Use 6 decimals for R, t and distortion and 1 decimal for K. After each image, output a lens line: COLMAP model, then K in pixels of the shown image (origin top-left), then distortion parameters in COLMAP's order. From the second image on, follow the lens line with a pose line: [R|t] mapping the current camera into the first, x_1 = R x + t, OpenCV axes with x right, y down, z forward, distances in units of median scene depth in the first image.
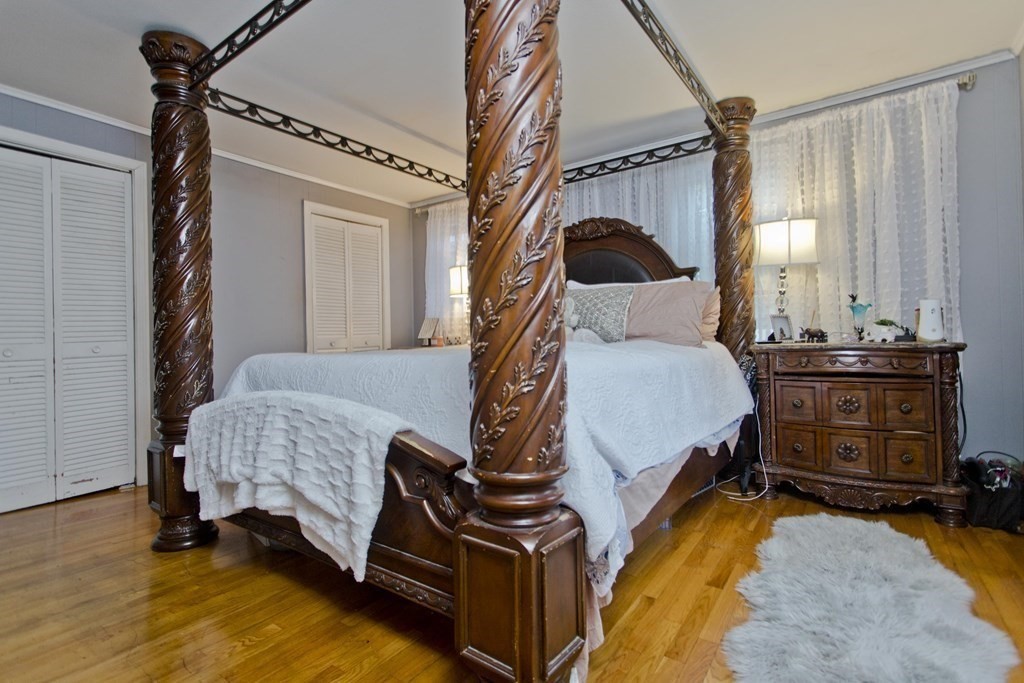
lens RADIAL K [[499.4, 0, 503.5], [0, 499.4, 337.5], [0, 0, 1]] dist [0.000737, 0.000337]
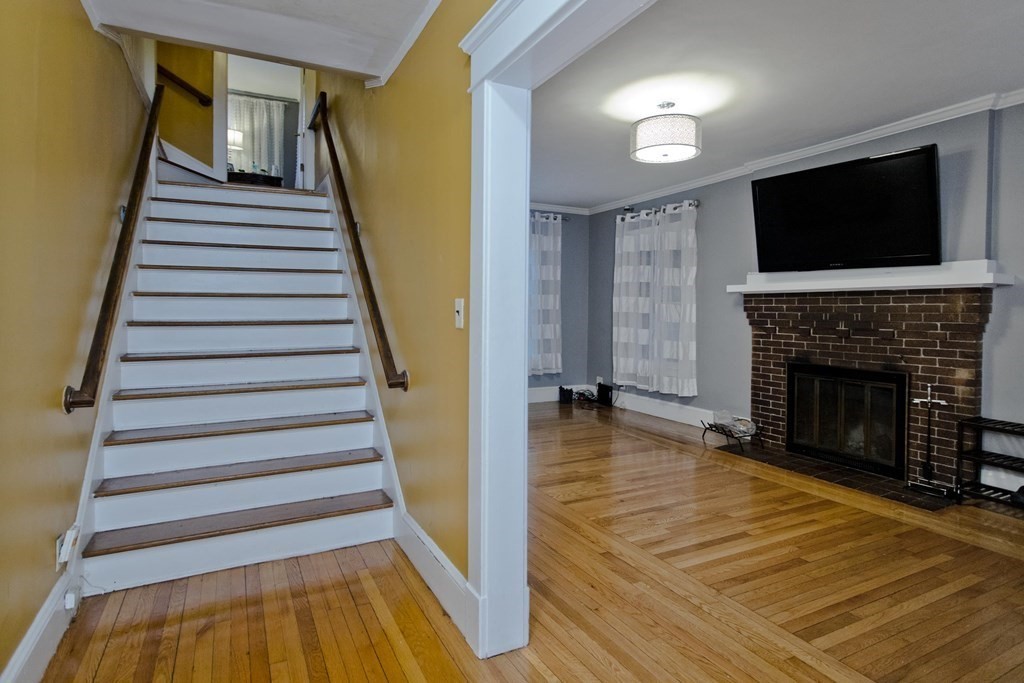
lens RADIAL K [[540.0, 0, 524.4], [0, 540.0, 316.9], [0, 0, 1]] dist [-0.001715, 0.001792]
pose [[0.436249, 0.009298, 0.899778, -1.386253], [-0.018071, 0.999835, -0.001570, 0.761545], [-0.899645, -0.015574, 0.436345, -1.747893]]
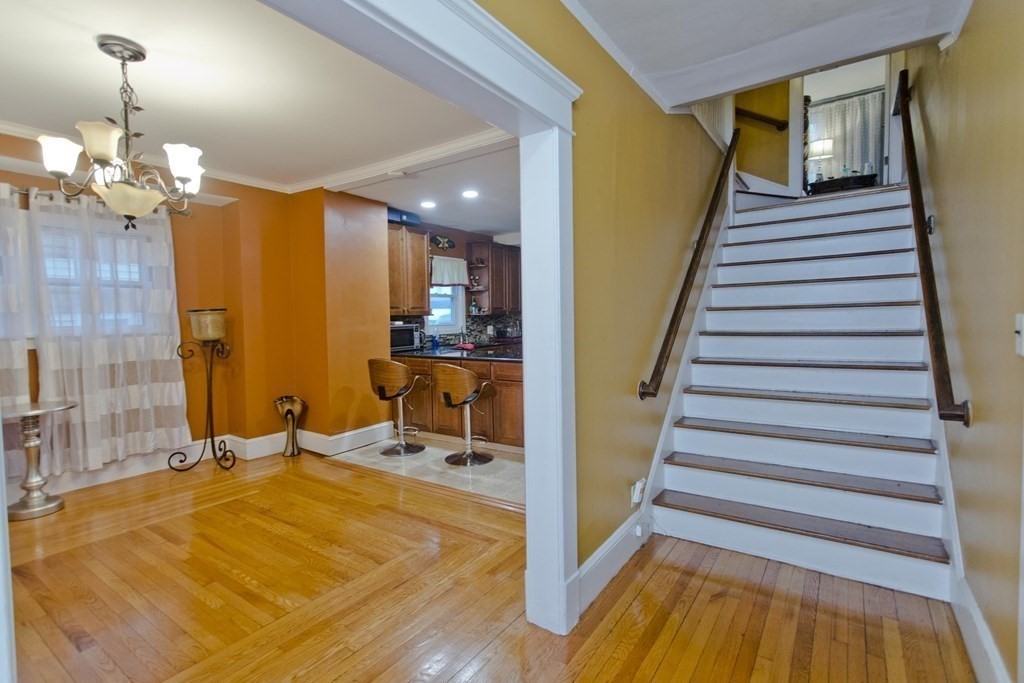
lens RADIAL K [[499.4, 0, 503.5], [0, 499.4, 337.5], [0, 0, 1]] dist [0.000737, 0.000337]
pose [[0.999783, -0.001678, 0.020762, -1.284564], [0.000713, 0.998922, 0.046410, 0.738727], [-0.020817, -0.046385, 0.998707, -1.819102]]
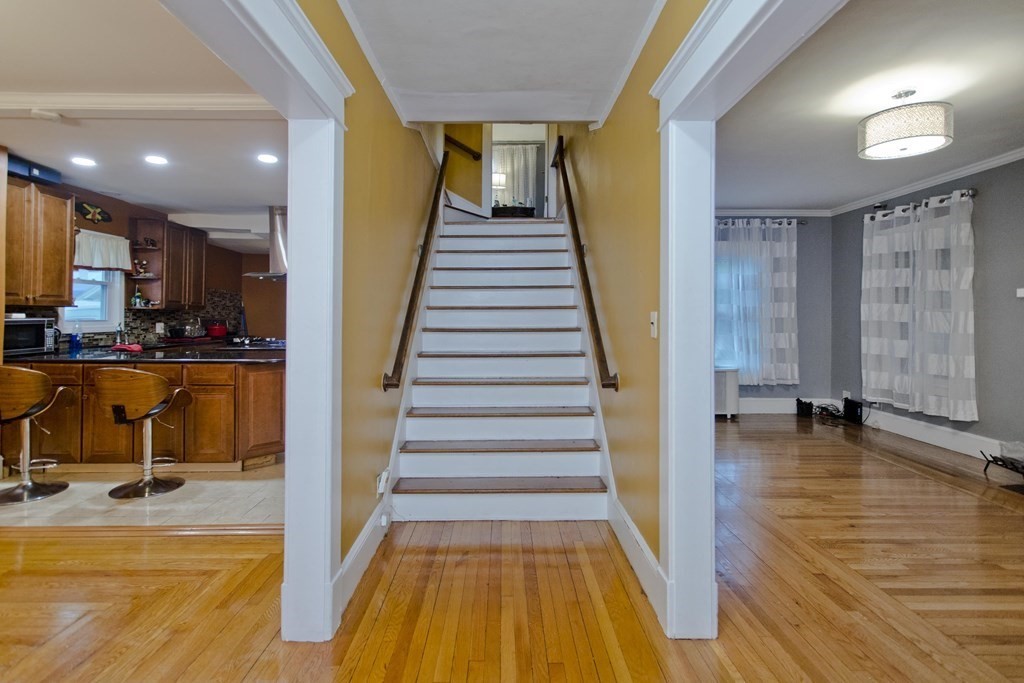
lens RADIAL K [[508.0, 0, 518.4], [0, 508.0, 308.8], [0, 0, 1]] dist [0.001814, 0.000968]
pose [[0.794197, 0.028666, 0.606984, -1.402456], [-0.020210, 0.999580, -0.020764, 0.753570], [-0.607325, 0.004224, 0.794442, -1.835521]]
